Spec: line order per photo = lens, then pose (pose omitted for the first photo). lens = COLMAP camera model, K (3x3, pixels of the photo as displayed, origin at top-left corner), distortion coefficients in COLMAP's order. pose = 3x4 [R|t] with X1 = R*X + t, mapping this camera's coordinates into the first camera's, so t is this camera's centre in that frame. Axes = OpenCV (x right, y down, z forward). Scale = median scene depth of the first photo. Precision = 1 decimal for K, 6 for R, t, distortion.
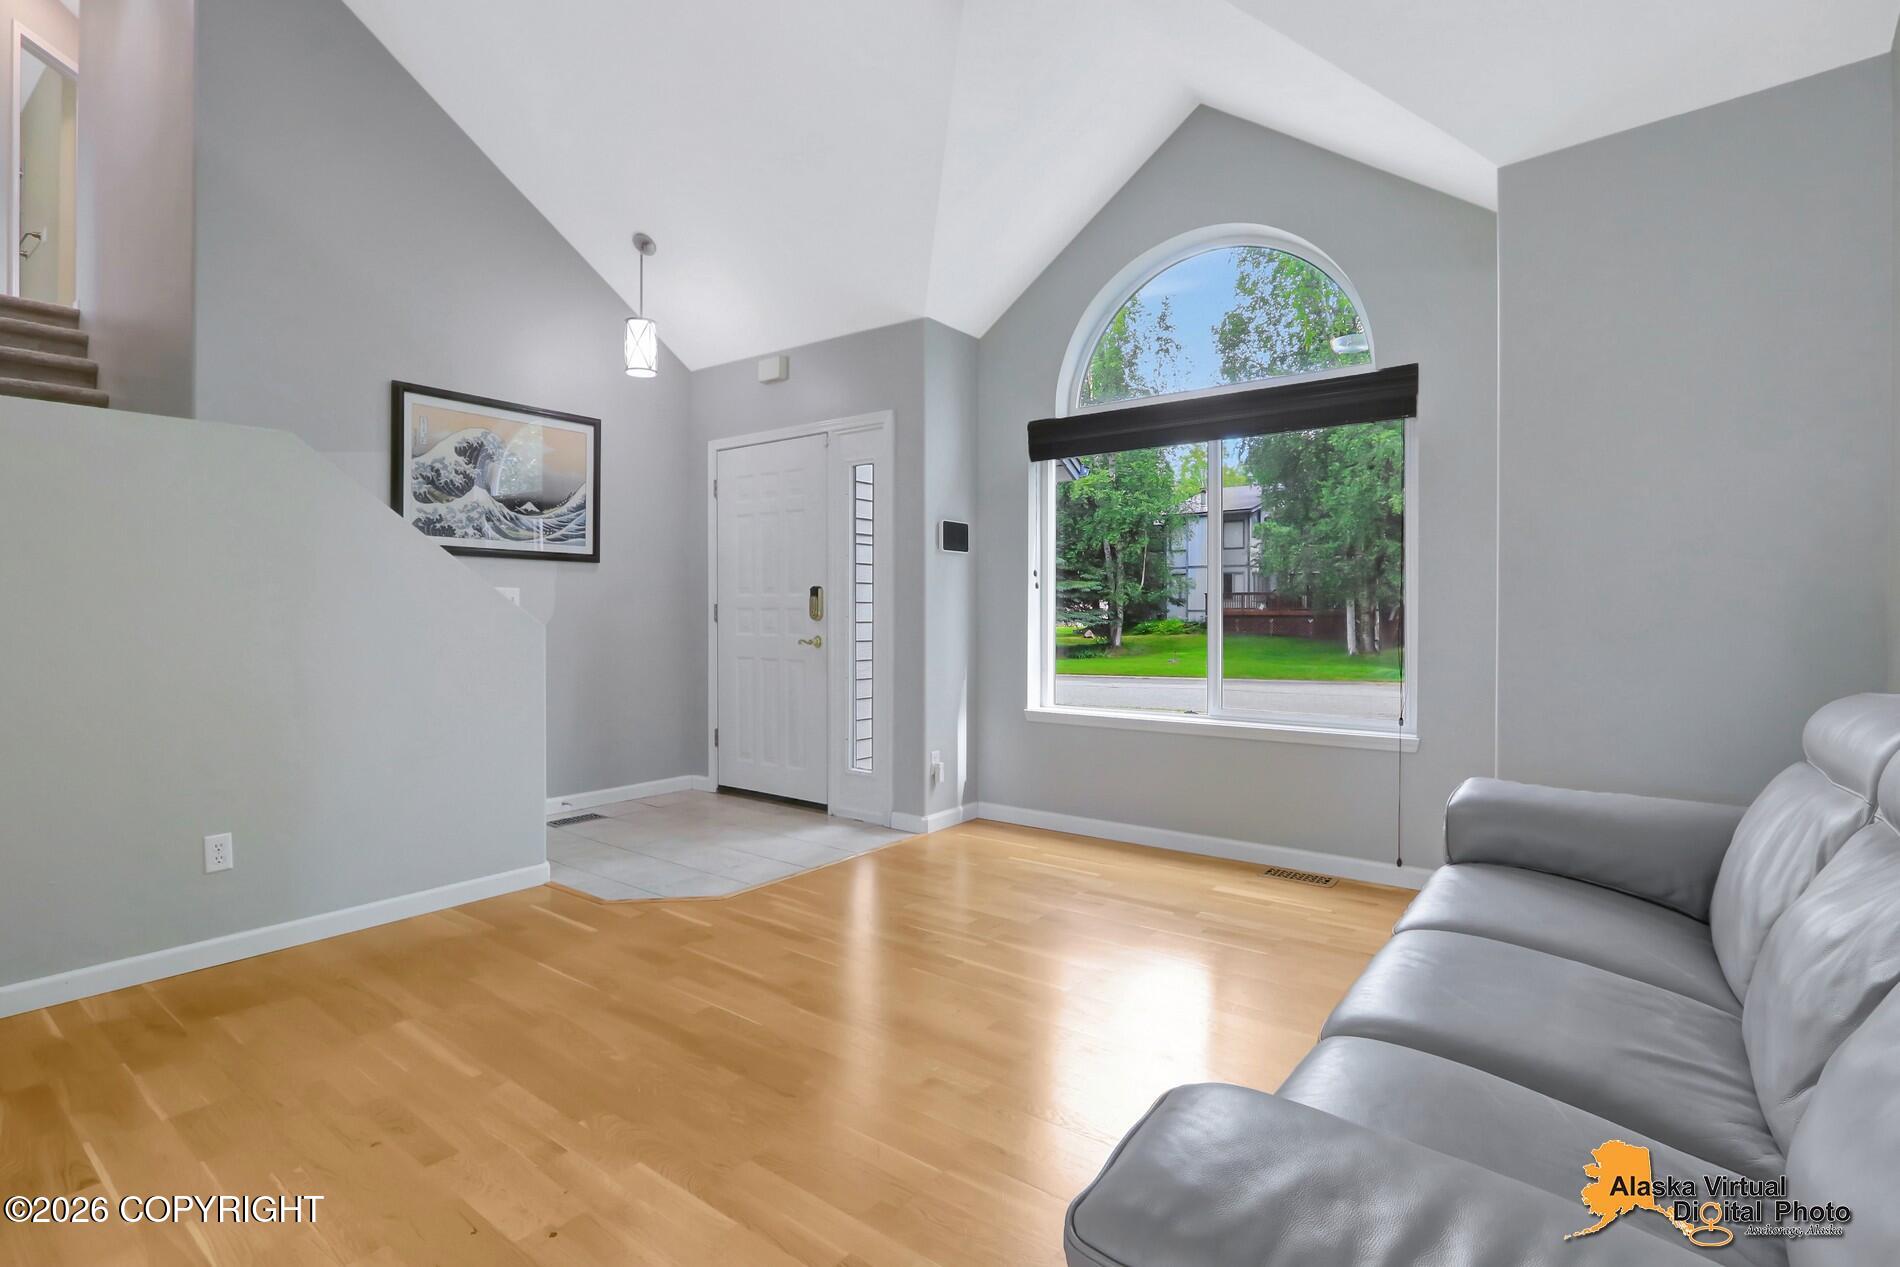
lens RADIAL K [[894.6, 0, 945.7], [0, 894.6, 618.8], [0, 0, 1]] dist [-0.019798, 0.000325]
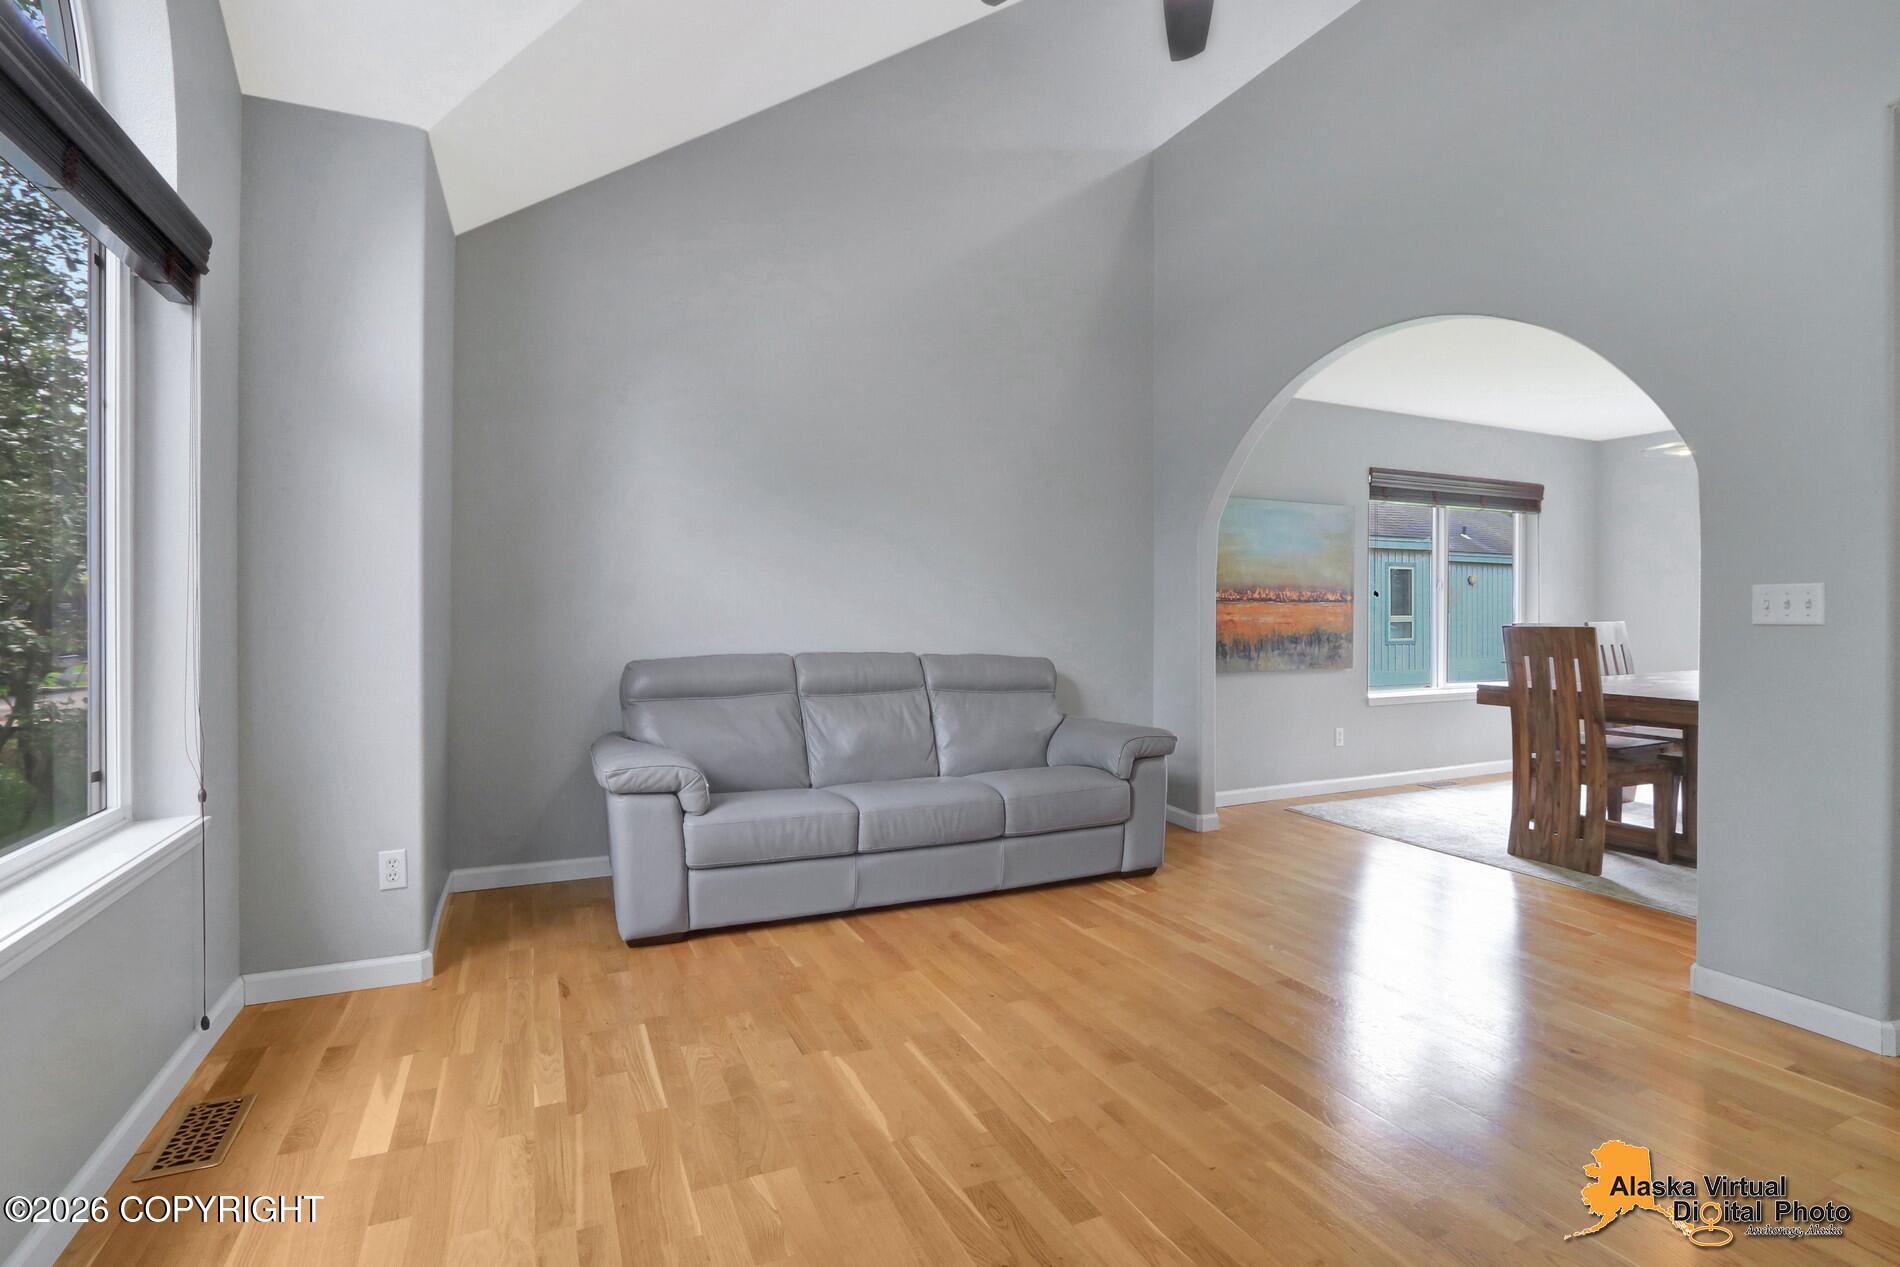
lens RADIAL K [[894.6, 0, 945.7], [0, 894.6, 618.8], [0, 0, 1]] dist [-0.019798, 0.000325]
pose [[-0.878084, -0.006910, 0.478457, -0.222288], [-0.001366, 0.999928, 0.011934, -0.013453], [-0.478505, 0.009826, -0.878030, 1.225505]]
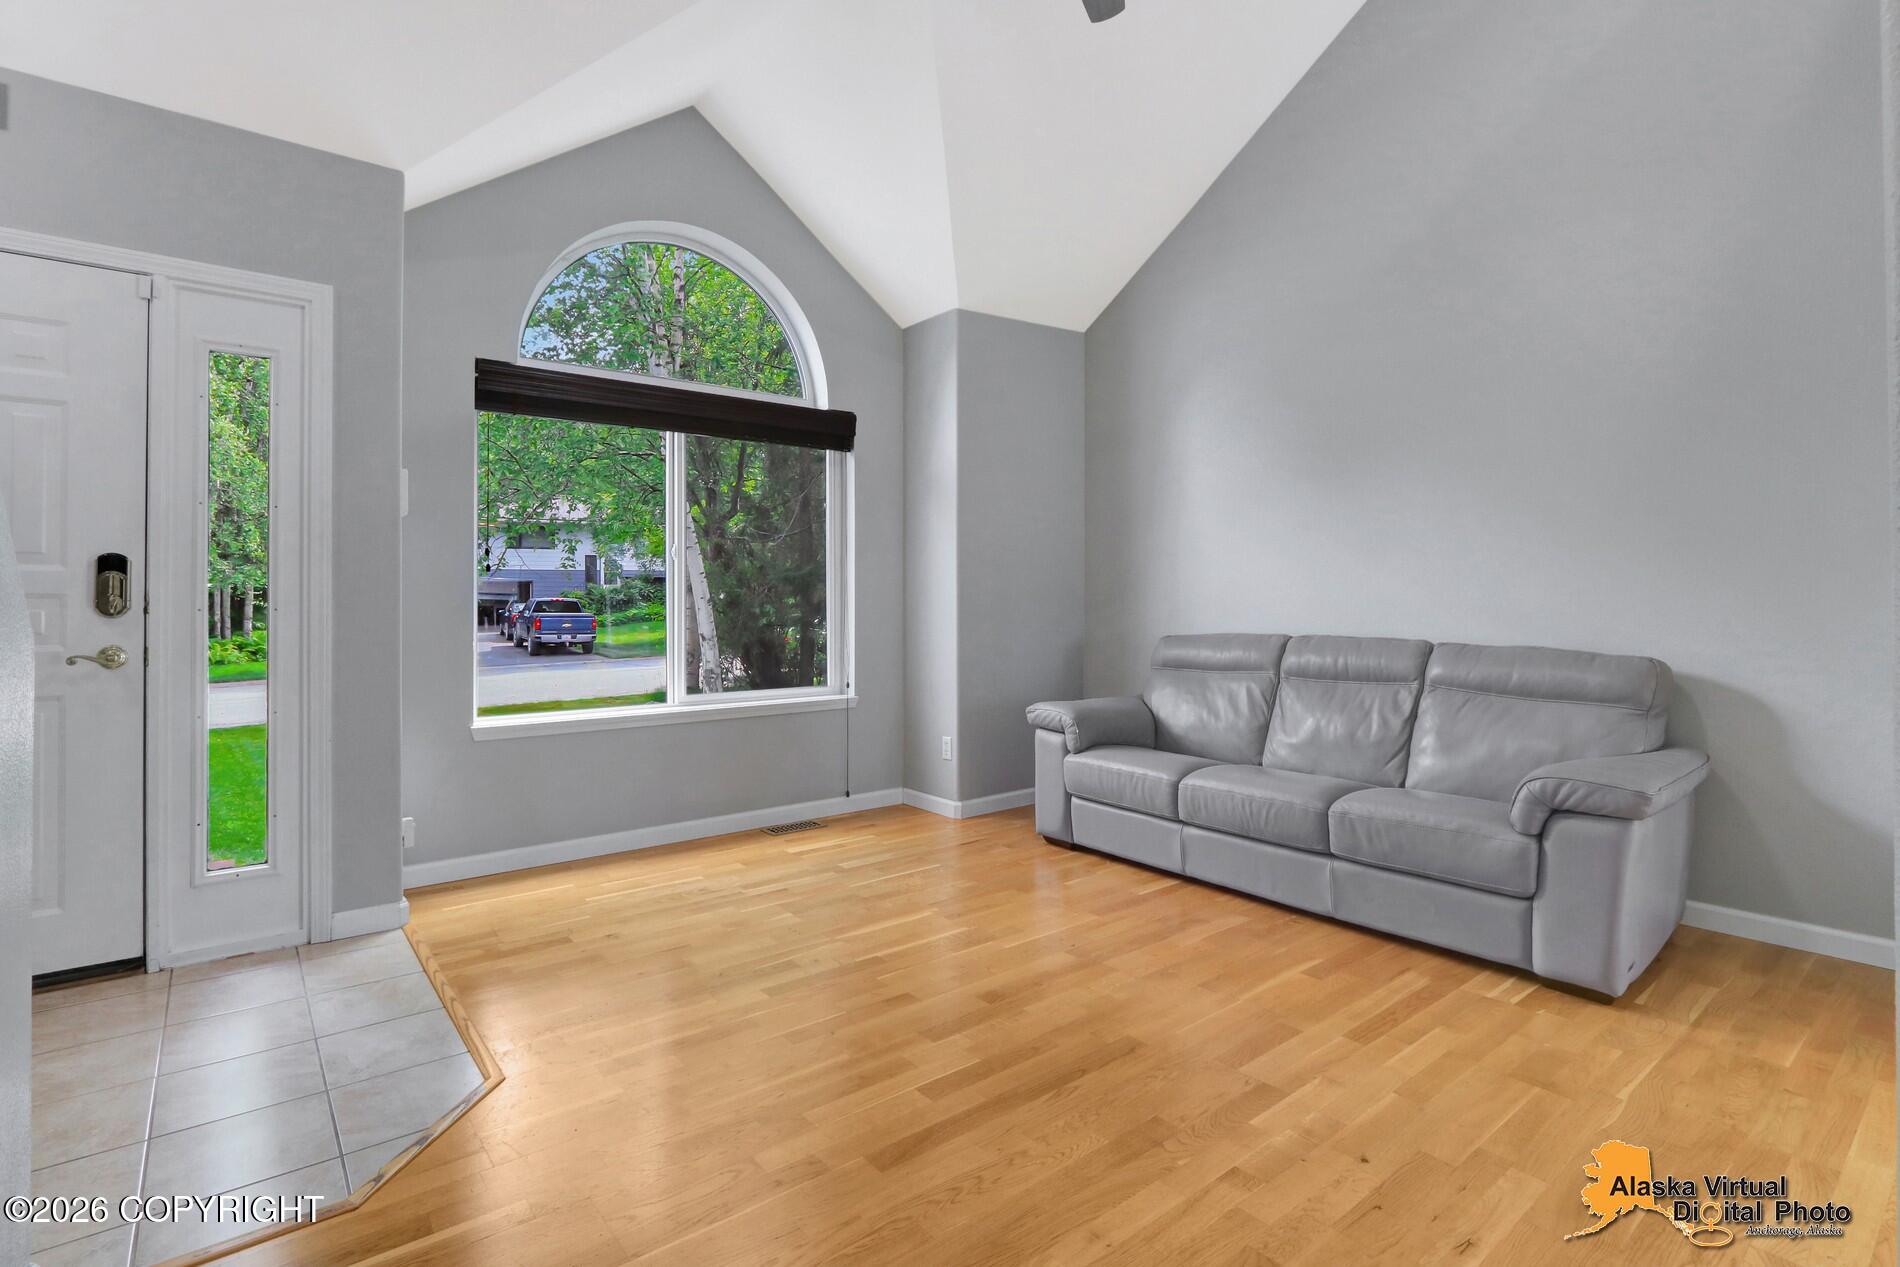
lens RADIAL K [[904.6, 0, 939.8], [0, 904.6, 588.6], [0, 0, 1]] dist [-0.009156, 0.000289]
pose [[0.254079, 0.012316, 0.967105, -0.700503], [0.009216, 0.999843, -0.015154, -0.003522], [-0.967140, 0.012763, 0.253925, 0.508513]]
